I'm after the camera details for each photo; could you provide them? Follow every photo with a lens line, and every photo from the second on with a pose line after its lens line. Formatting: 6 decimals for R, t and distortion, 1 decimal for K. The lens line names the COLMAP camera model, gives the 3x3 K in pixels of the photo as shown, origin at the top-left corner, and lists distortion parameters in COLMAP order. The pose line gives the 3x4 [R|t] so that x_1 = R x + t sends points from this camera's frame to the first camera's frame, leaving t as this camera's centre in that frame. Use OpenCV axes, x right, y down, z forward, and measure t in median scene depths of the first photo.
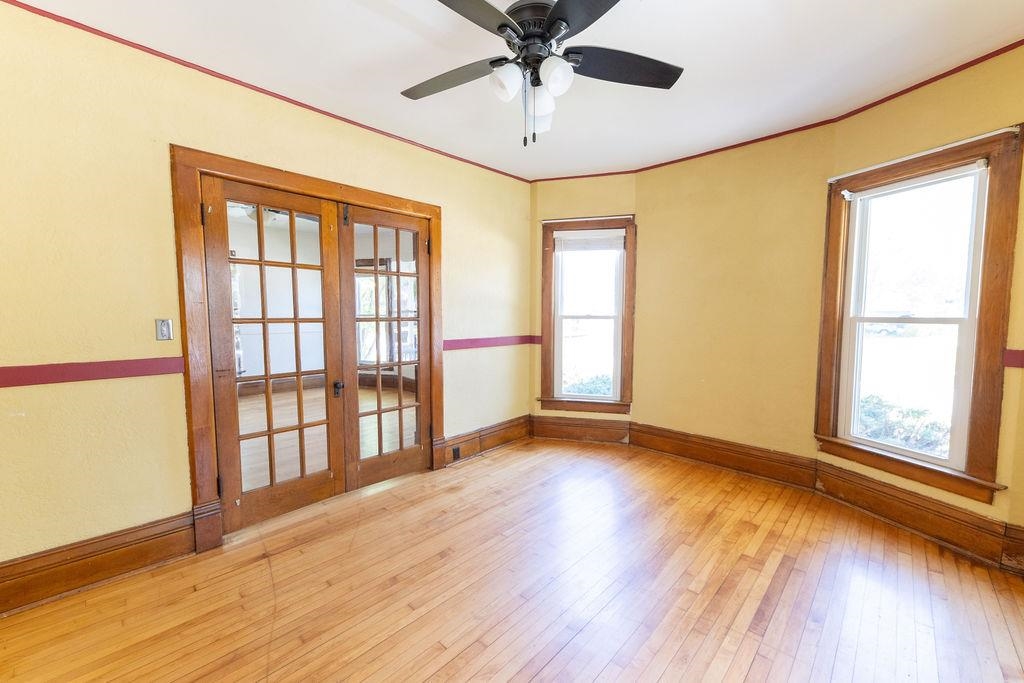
lens RADIAL K [[398.7, 0, 512.0], [0, 398.7, 341.5], [0, 0, 1]] dist [0.000241, 0.000020]
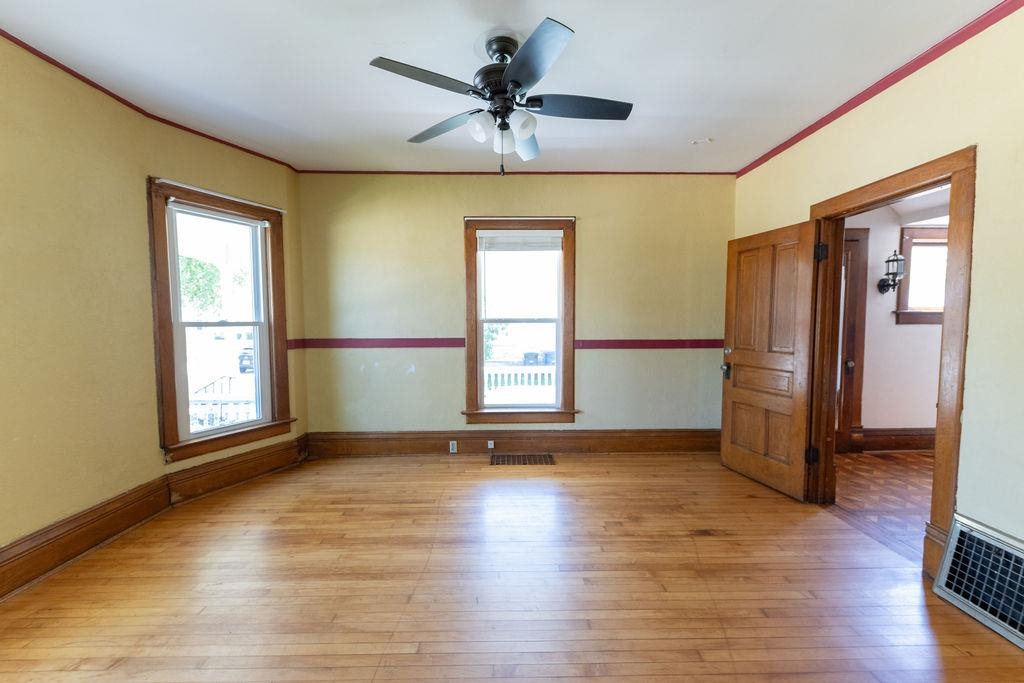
lens RADIAL K [[415.9, 0, 512.9], [0, 415.9, 344.5], [0, 0, 1]] dist [0.000853, -0.000122]
pose [[-0.697467, -0.039286, 0.715540, -0.514103], [0.055806, 0.992486, 0.108888, -0.070691], [-0.714441, 0.115877, -0.690034, 1.108116]]
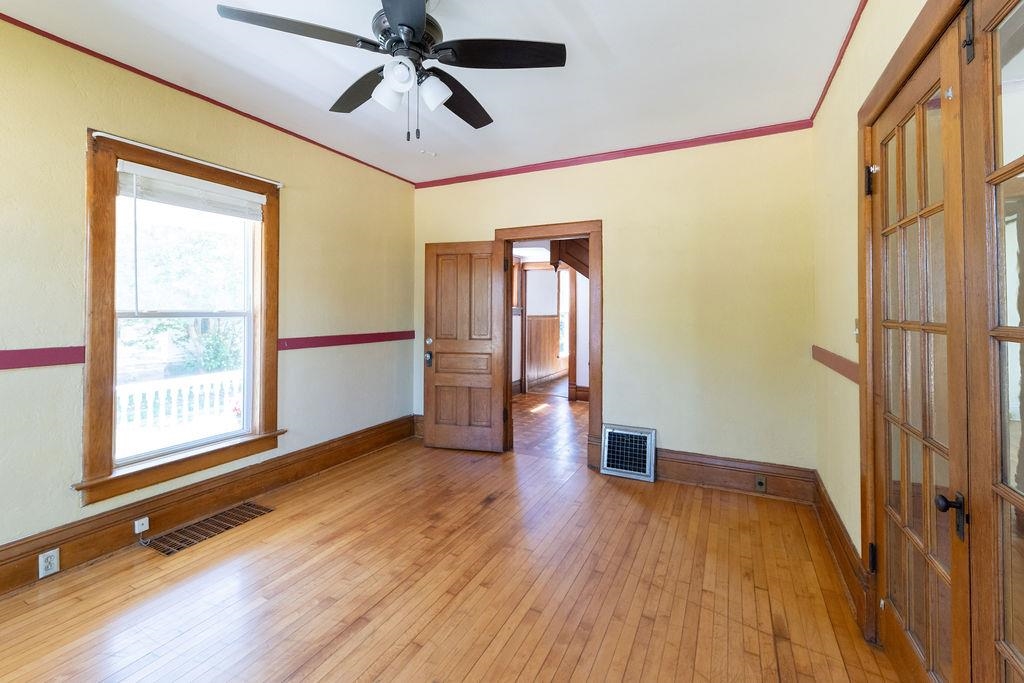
lens RADIAL K [[428.2, 0, 519.4], [0, 428.2, 306.8], [0, 0, 1]] dist [0.003690, 0.000358]
pose [[-0.954022, -0.003947, -0.299712, 0.063749], [-0.021823, 0.998174, 0.056322, -0.081976], [0.298943, 0.060273, -0.952366, 1.235790]]
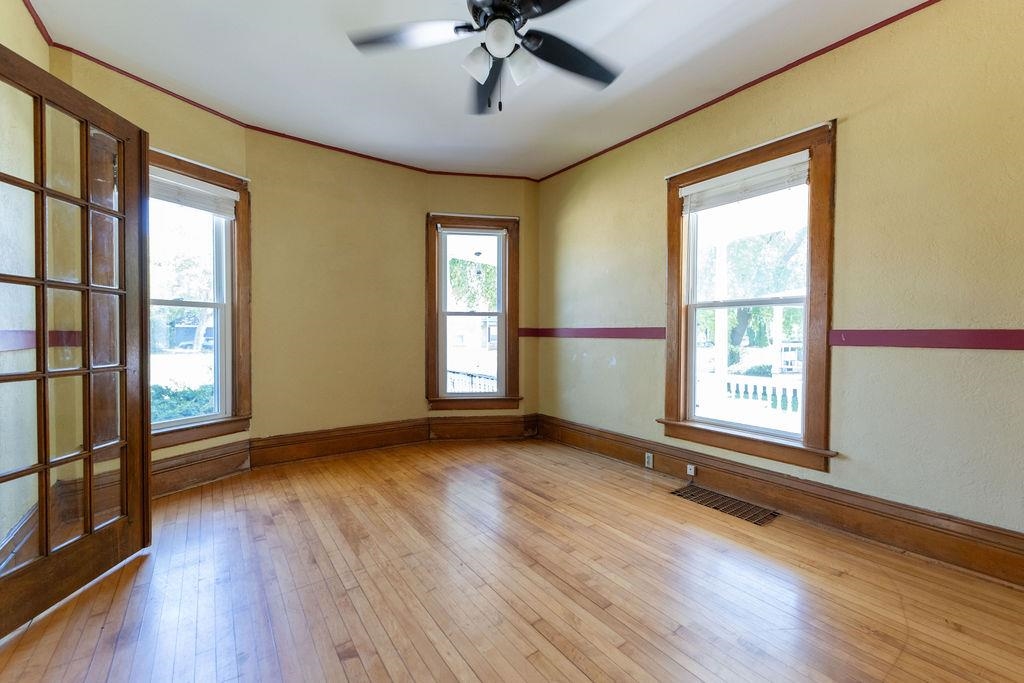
lens RADIAL K [[416.3, 0, 507.1], [0, 416.3, 342.6], [0, 0, 1]] dist [0.000837, -0.000157]
pose [[0.194742, -0.020908, 0.980632, -0.580615], [0.064511, 0.997881, 0.008465, 0.051894], [-0.978731, 0.061613, 0.195678, 0.472356]]
